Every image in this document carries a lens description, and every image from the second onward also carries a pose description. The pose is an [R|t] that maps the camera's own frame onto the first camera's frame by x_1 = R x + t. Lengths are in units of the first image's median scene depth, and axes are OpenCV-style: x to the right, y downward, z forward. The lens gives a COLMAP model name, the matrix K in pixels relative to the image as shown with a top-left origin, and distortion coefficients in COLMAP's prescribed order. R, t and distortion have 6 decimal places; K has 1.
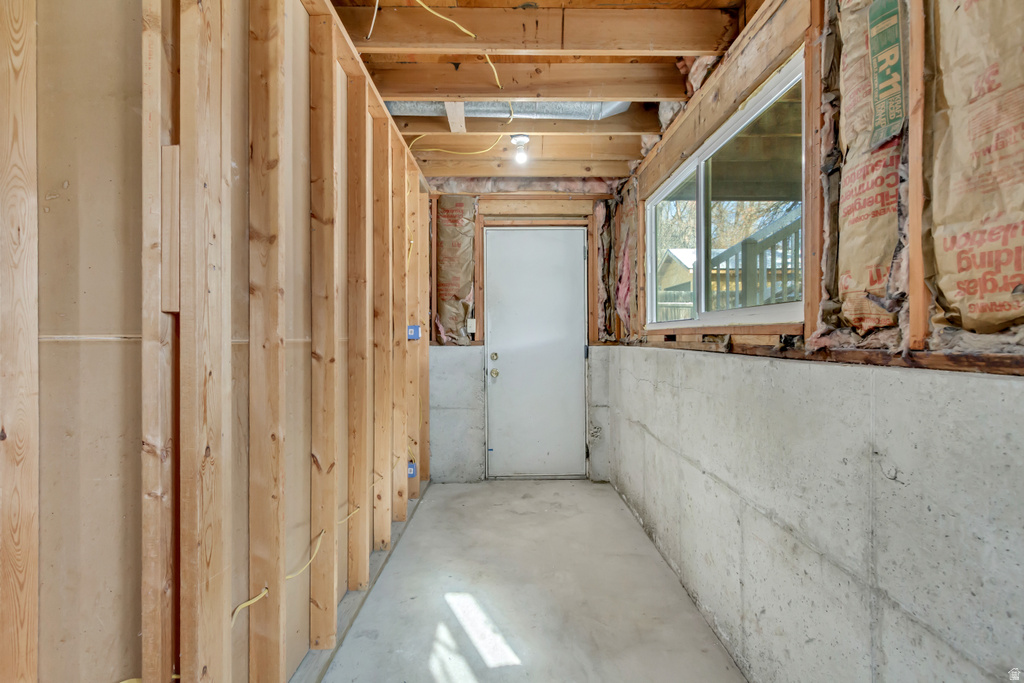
lens RADIAL K [[479.6, 0, 513.0], [0, 479.6, 335.9], [0, 0, 1]] dist [0.012133, -0.001885]
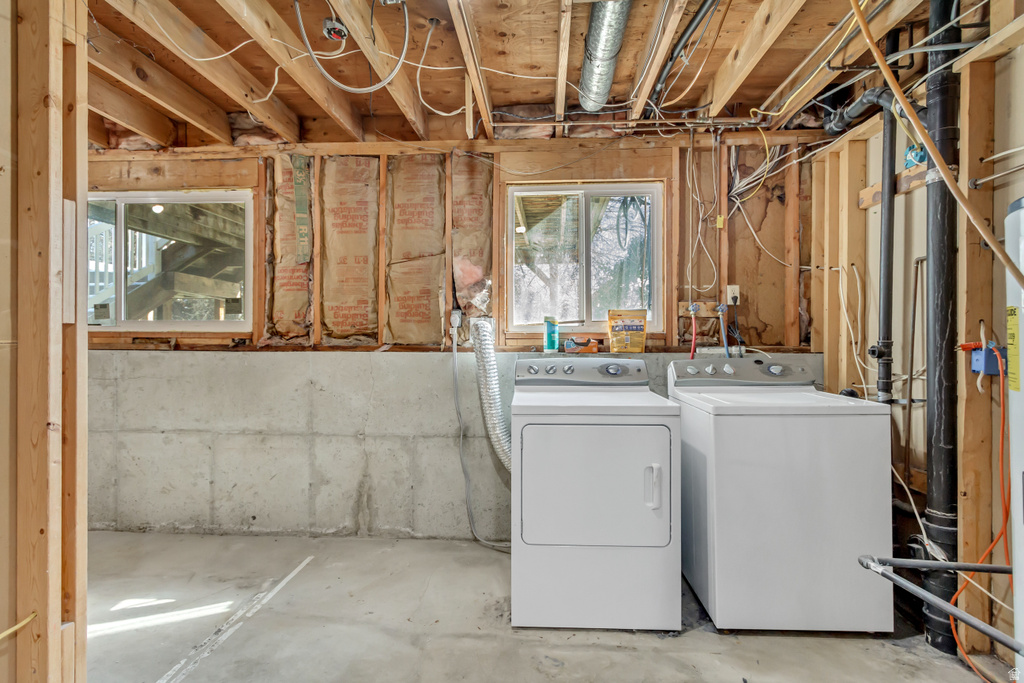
lens RADIAL K [[479.6, 0, 514.1], [0, 479.6, 339.4], [0, 0, 1]] dist [0.012133, -0.001885]
pose [[0.069594, -0.002472, 0.997572, -1.609103], [-0.003933, 0.999988, 0.002753, -0.010509], [-0.997568, -0.004115, 0.069584, -0.267200]]
